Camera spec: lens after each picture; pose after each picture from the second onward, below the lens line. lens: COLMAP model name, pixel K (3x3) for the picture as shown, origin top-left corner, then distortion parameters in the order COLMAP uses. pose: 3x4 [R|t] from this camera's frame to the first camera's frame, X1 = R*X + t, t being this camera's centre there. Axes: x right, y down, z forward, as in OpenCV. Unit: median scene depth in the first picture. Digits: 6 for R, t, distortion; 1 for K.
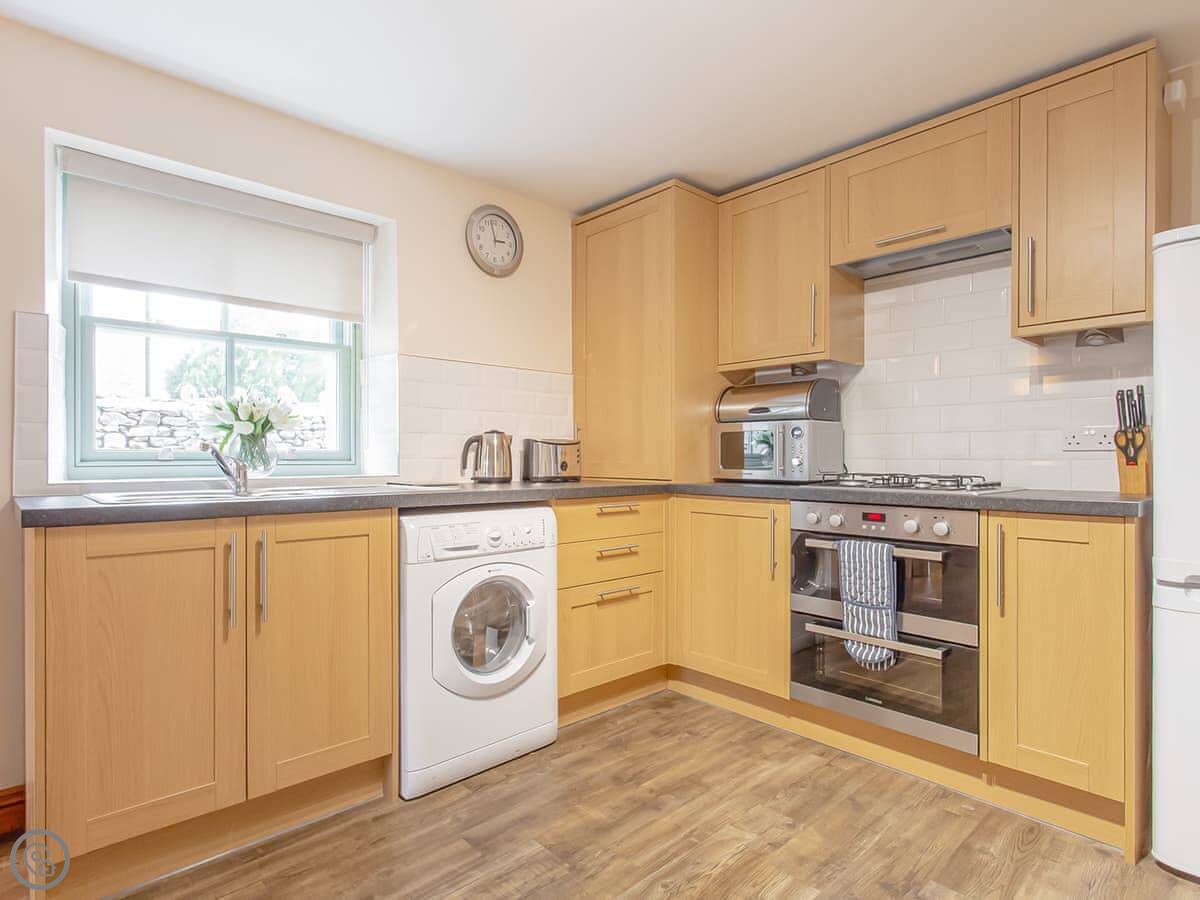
lens RADIAL K [[645.6, 0, 558.5], [0, 645.6, 447.2], [0, 0, 1]] dist [0.001460, 0.000499]
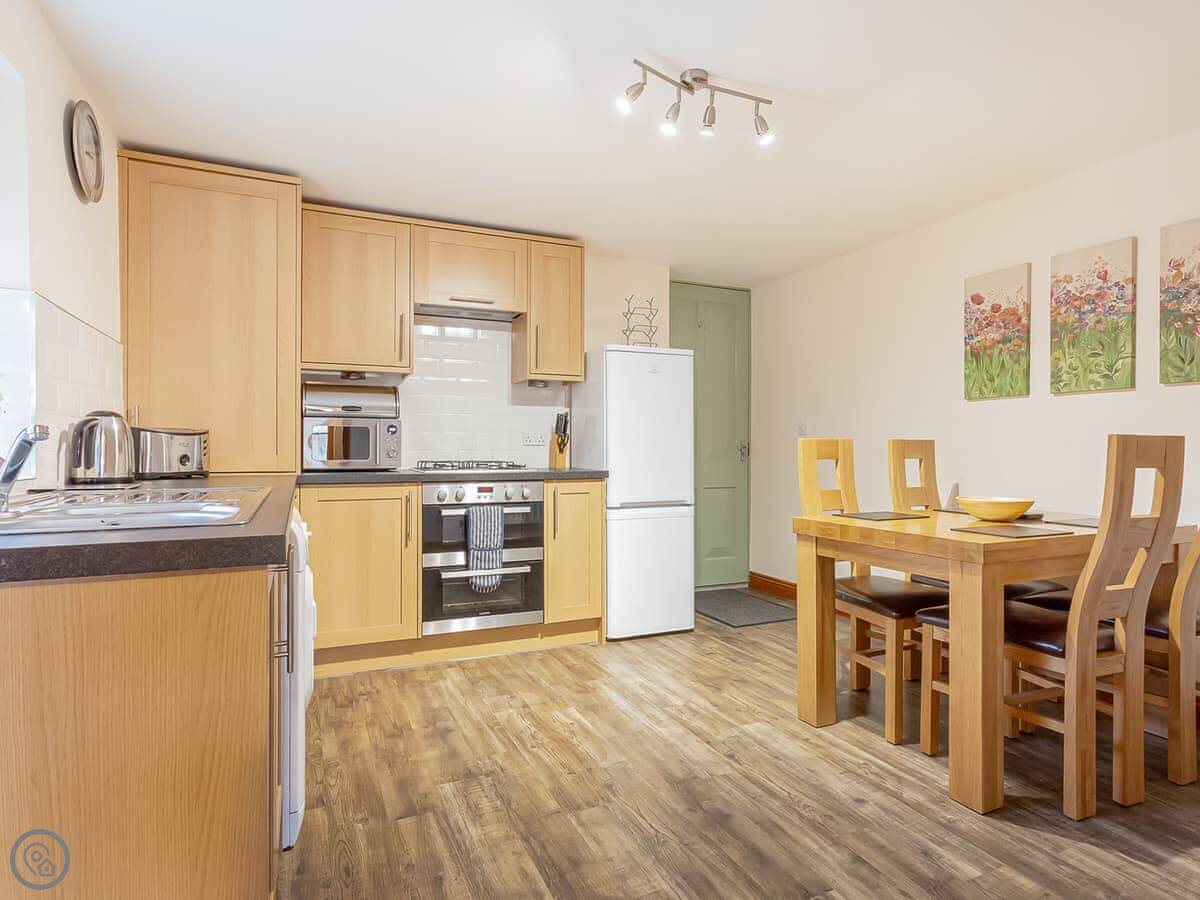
lens RADIAL K [[664.9, 0, 570.4], [0, 664.9, 430.9], [0, 0, 1]] dist [0.002942, 0.000907]
pose [[0.302265, 0.025177, 0.952891, -0.975014], [-0.014874, 0.999654, -0.021694, 0.004103], [-0.953108, -0.007616, 0.302535, 0.375646]]
